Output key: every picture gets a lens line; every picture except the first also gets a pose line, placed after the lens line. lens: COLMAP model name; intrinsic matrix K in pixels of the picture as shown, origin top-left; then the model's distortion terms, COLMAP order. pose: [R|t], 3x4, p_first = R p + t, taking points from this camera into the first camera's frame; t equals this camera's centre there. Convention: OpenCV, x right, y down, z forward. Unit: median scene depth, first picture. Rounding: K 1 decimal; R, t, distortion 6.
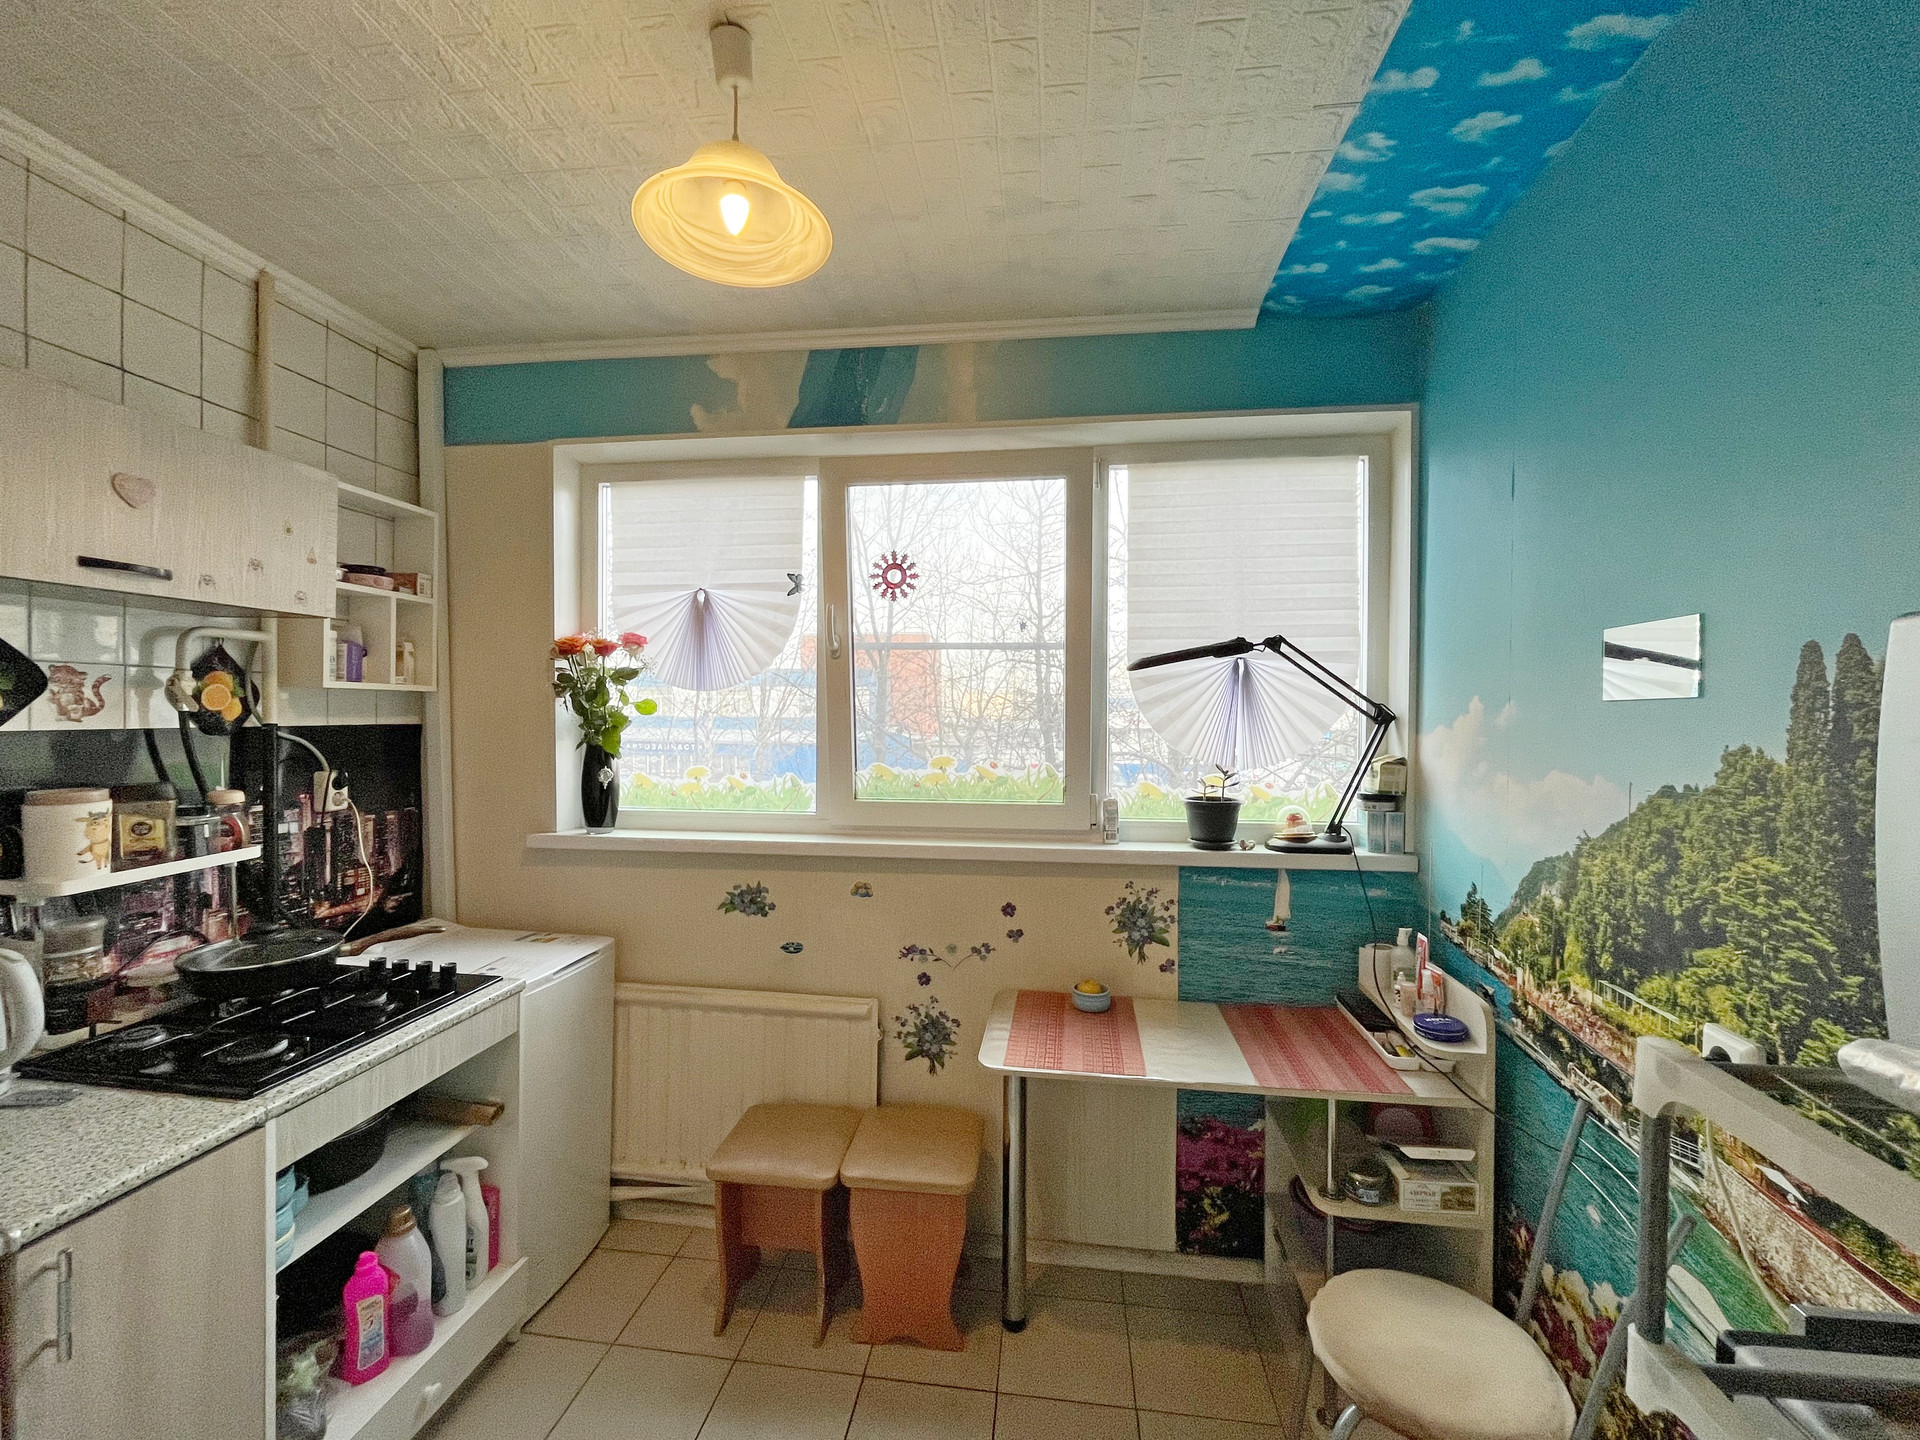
lens RADIAL K [[776.4, 0, 962.7], [0, 776.4, 713.5], [0, 0, 1]] dist [-0.004352, 0.000894]
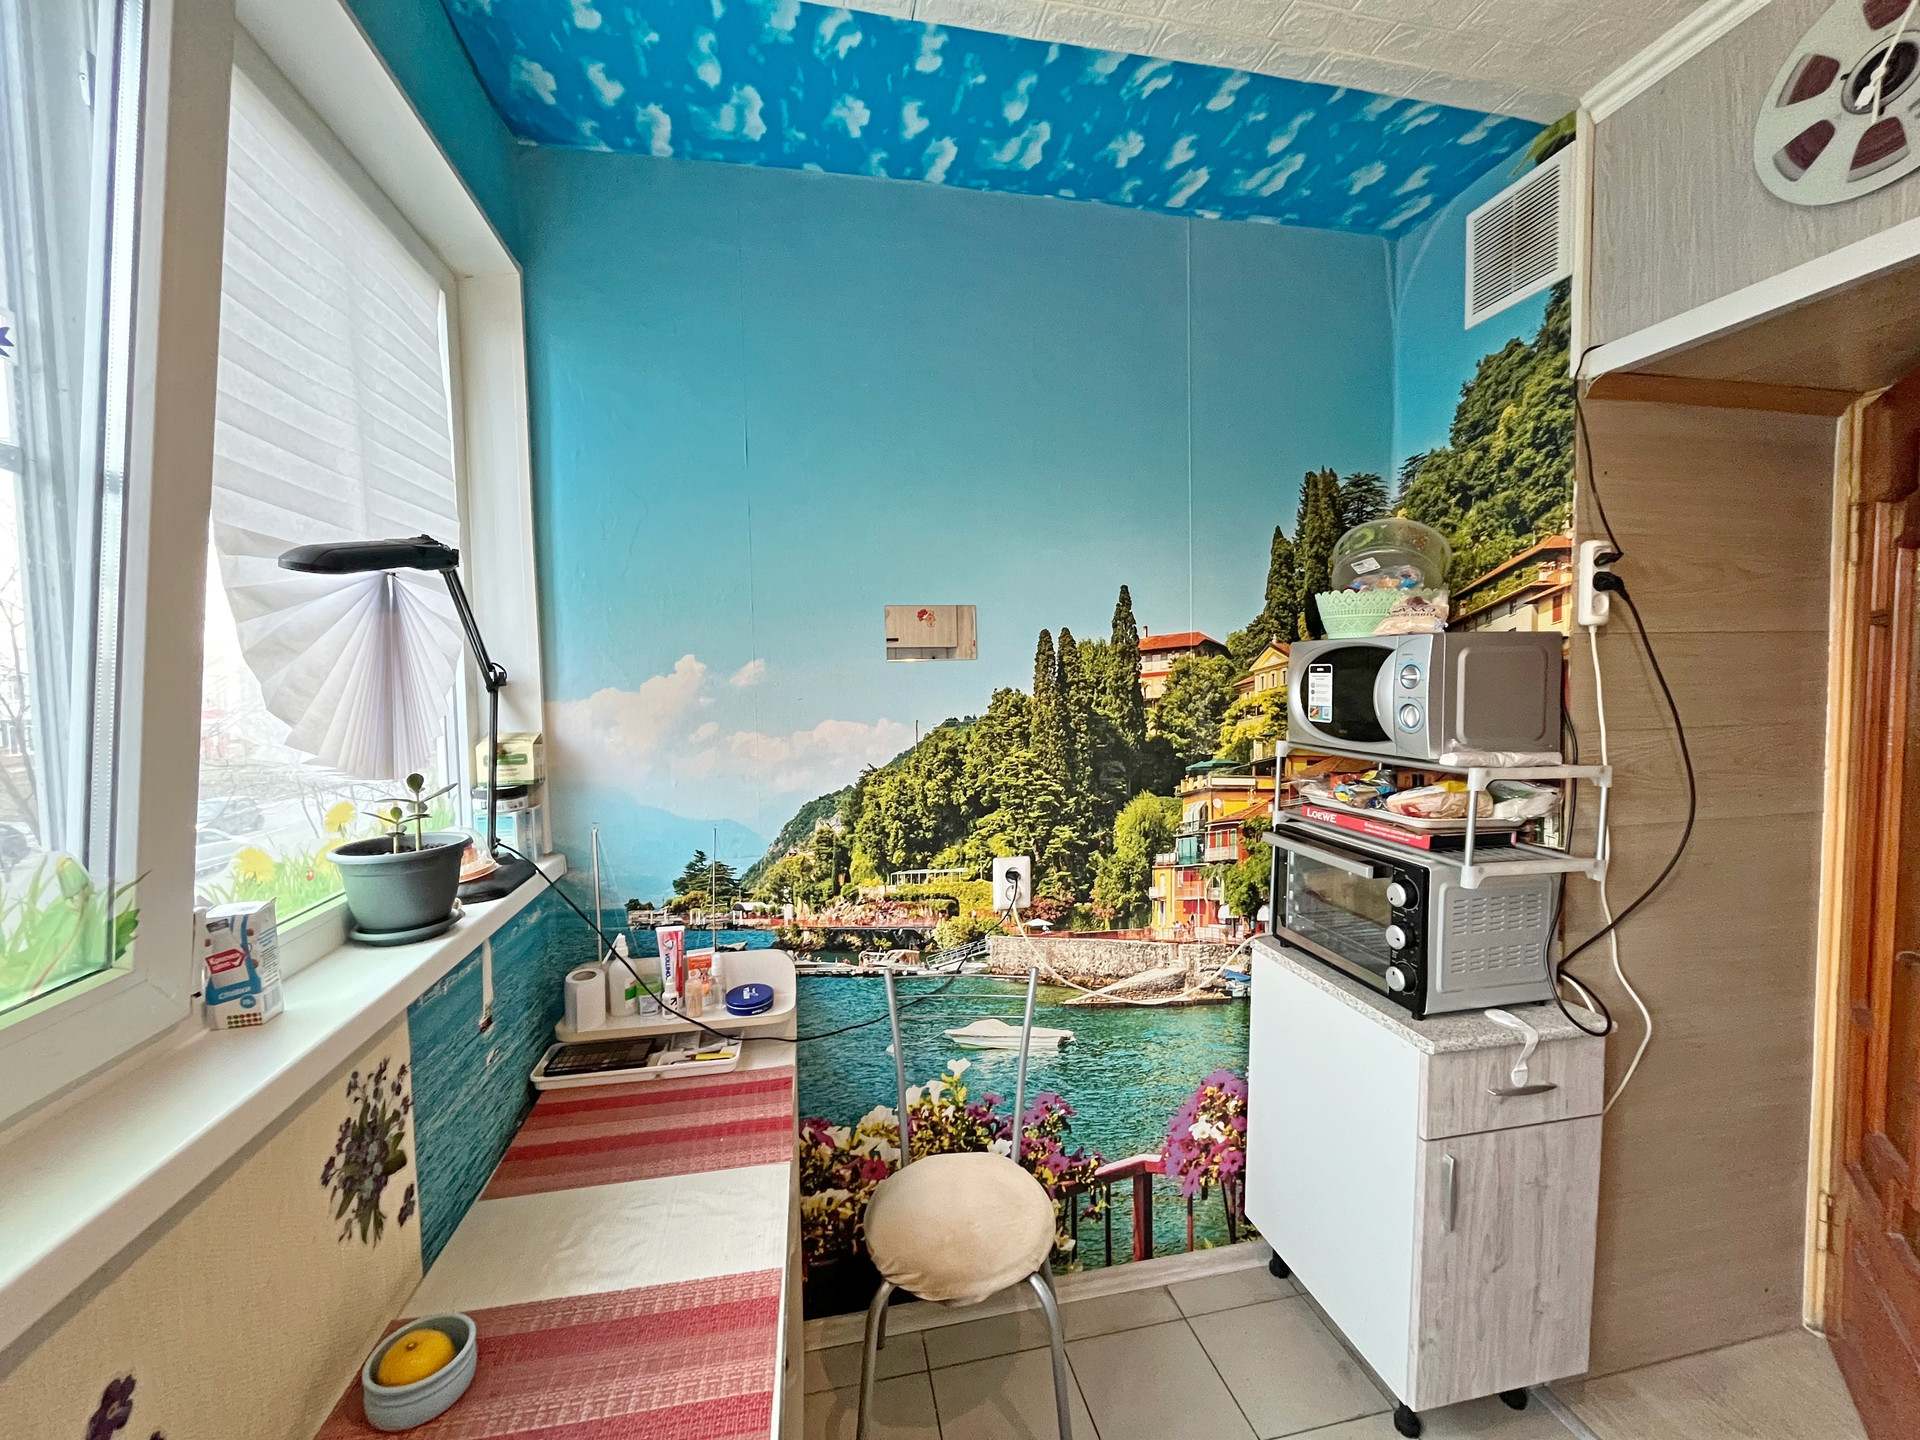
lens RADIAL K [[776.4, 0, 964.8], [0, 776.4, 719.6], [0, 0, 1]] dist [-0.004352, 0.000894]
pose [[-0.321197, -0.053827, 0.945481, -0.475819], [0.015019, 0.997968, 0.061917, 0.003387], [-0.946893, 0.034087, -0.319736, 1.365359]]
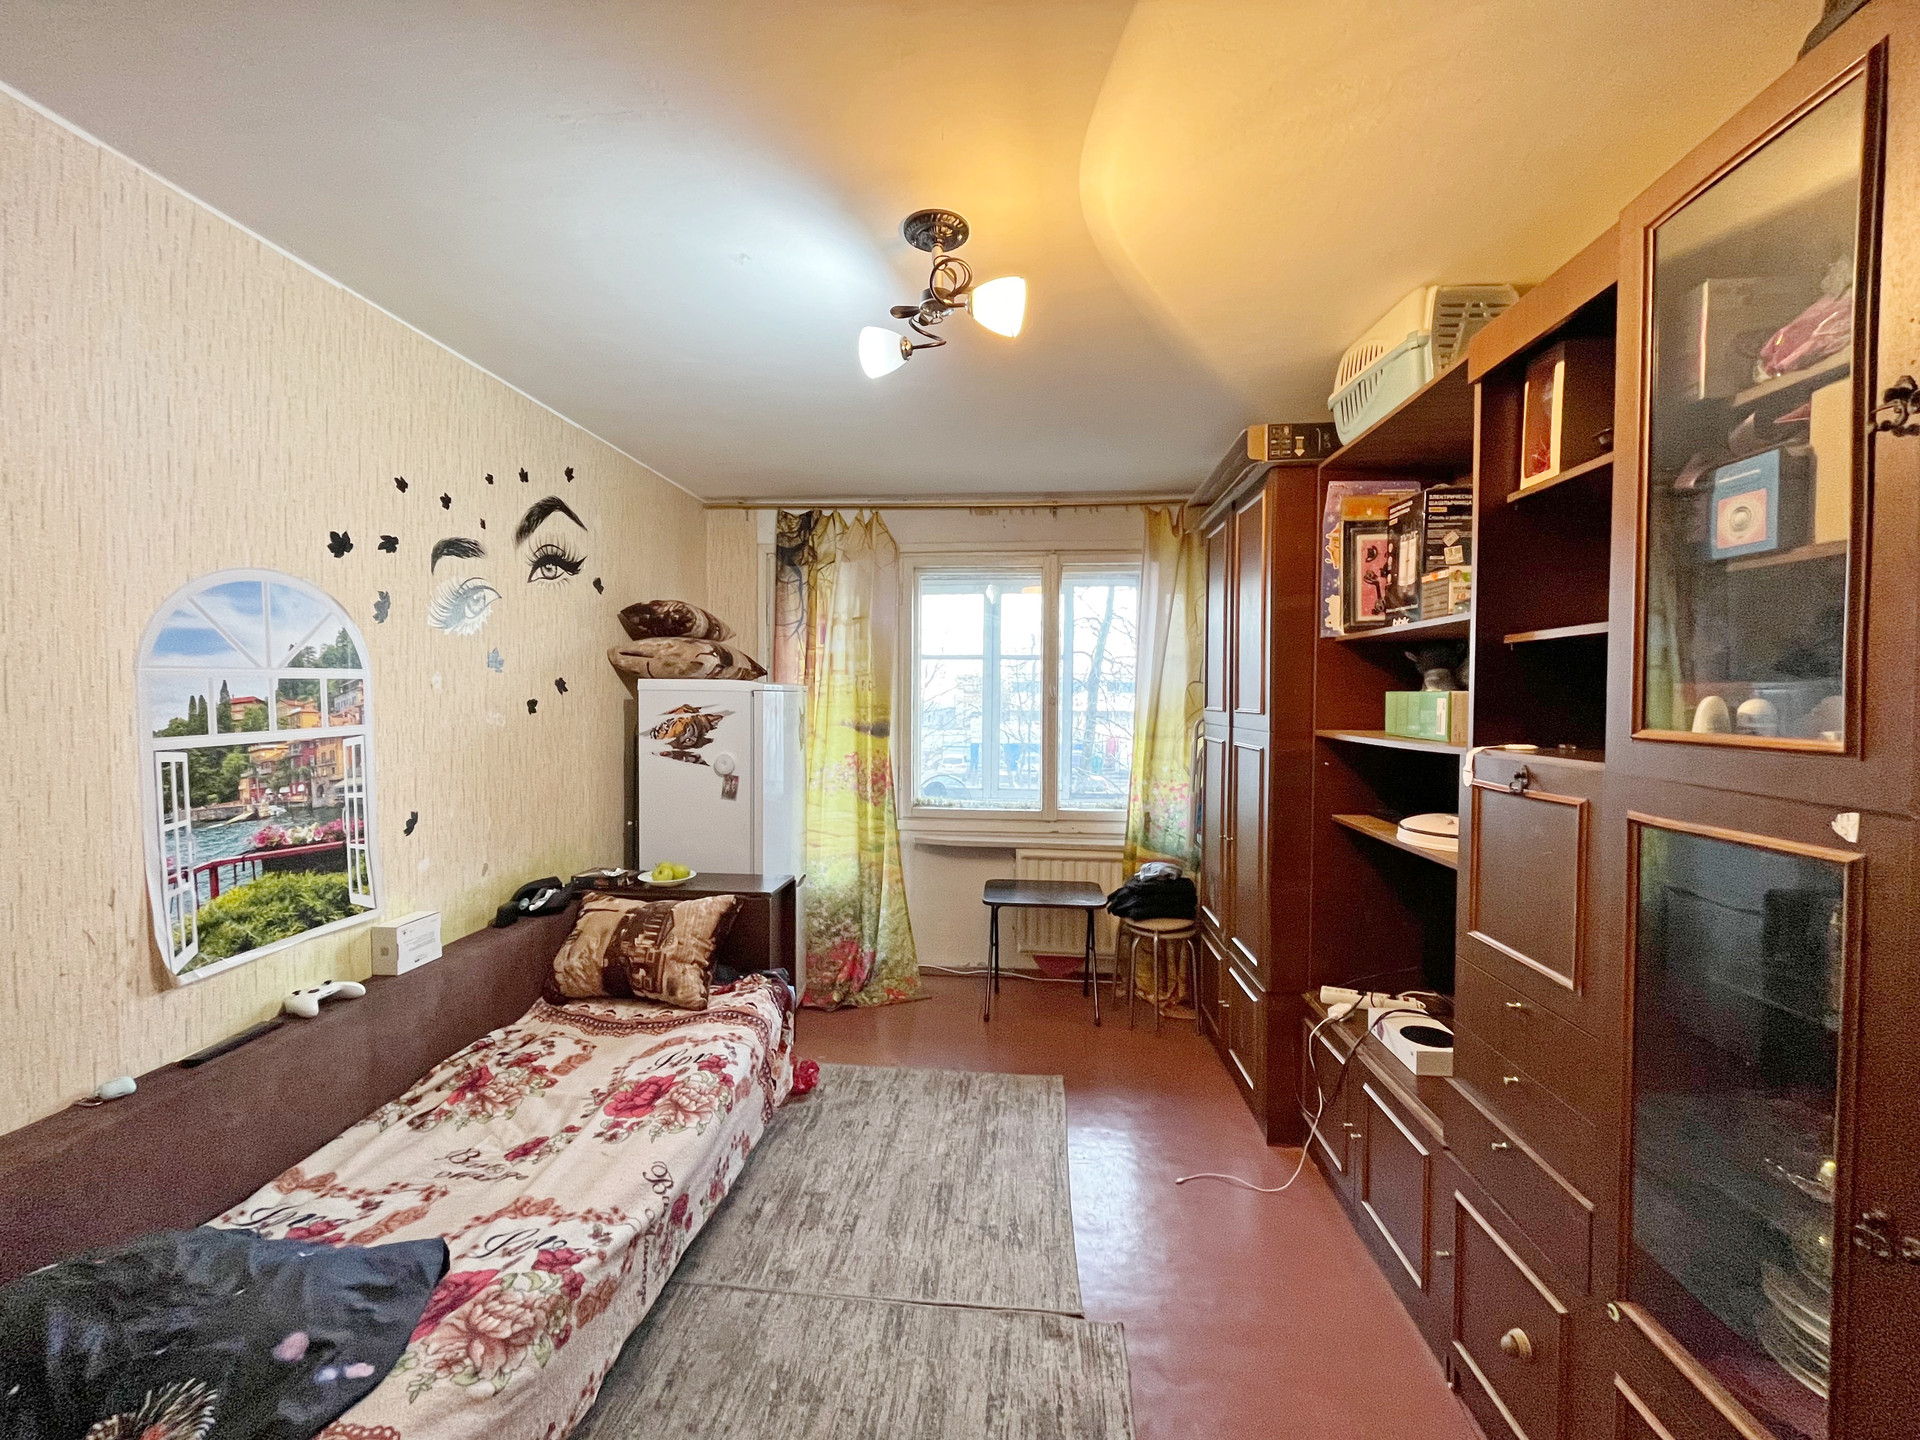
lens RADIAL K [[776.4, 0, 957.2], [0, 776.4, 720.9], [0, 0, 1]] dist [-0.004352, 0.000894]
pose [[-0.999128, -0.009430, -0.040667, -2.897503], [-0.010986, 0.999209, 0.038225, -0.134381], [0.040275, 0.038639, -0.998441, 4.859539]]
